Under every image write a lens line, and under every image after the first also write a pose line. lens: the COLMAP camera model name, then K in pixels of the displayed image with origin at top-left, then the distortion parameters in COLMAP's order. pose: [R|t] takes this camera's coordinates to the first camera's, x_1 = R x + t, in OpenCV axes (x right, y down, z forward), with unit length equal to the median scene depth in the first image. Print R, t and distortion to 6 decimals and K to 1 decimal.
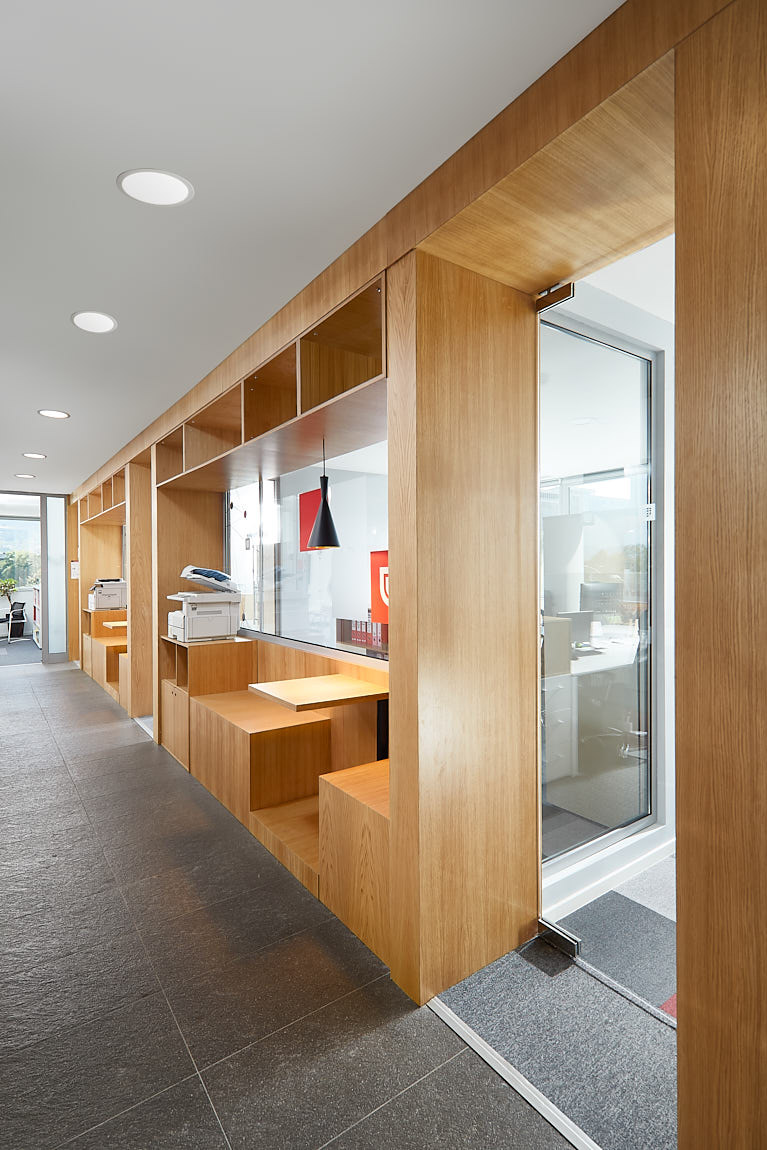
lens RADIAL K [[560.6, 0, 383.5], [0, 560.6, 575.0], [0, 0, 1]] dist [0.002644, -0.000165]
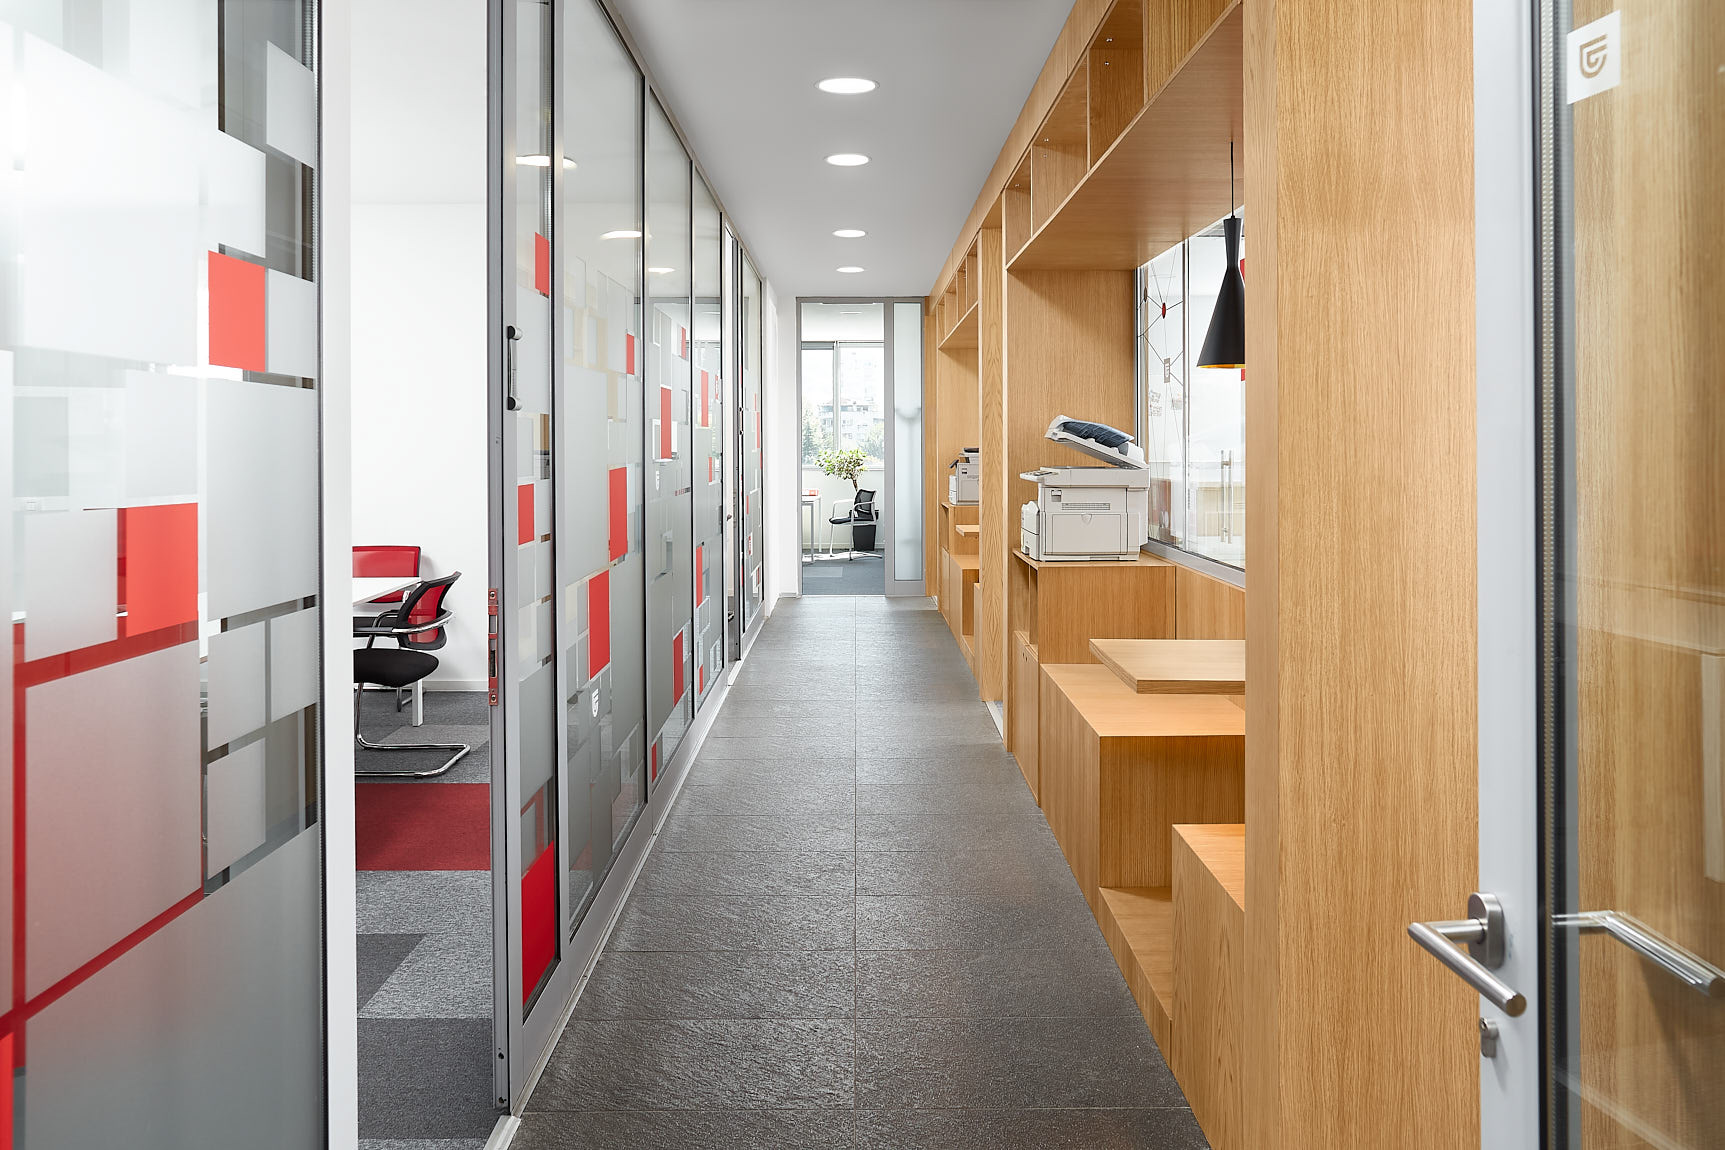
lens RADIAL K [[1198.6, 0, 862.2], [0, 1198.6, 475.8], [0, 0, 1]] dist [-0.005315, -0.001146]
pose [[0.816474, 0.018665, -0.577080, 0.148679], [-0.005947, 0.999696, 0.023920, 0.013524], [0.577351, -0.016099, 0.816337, -0.012995]]
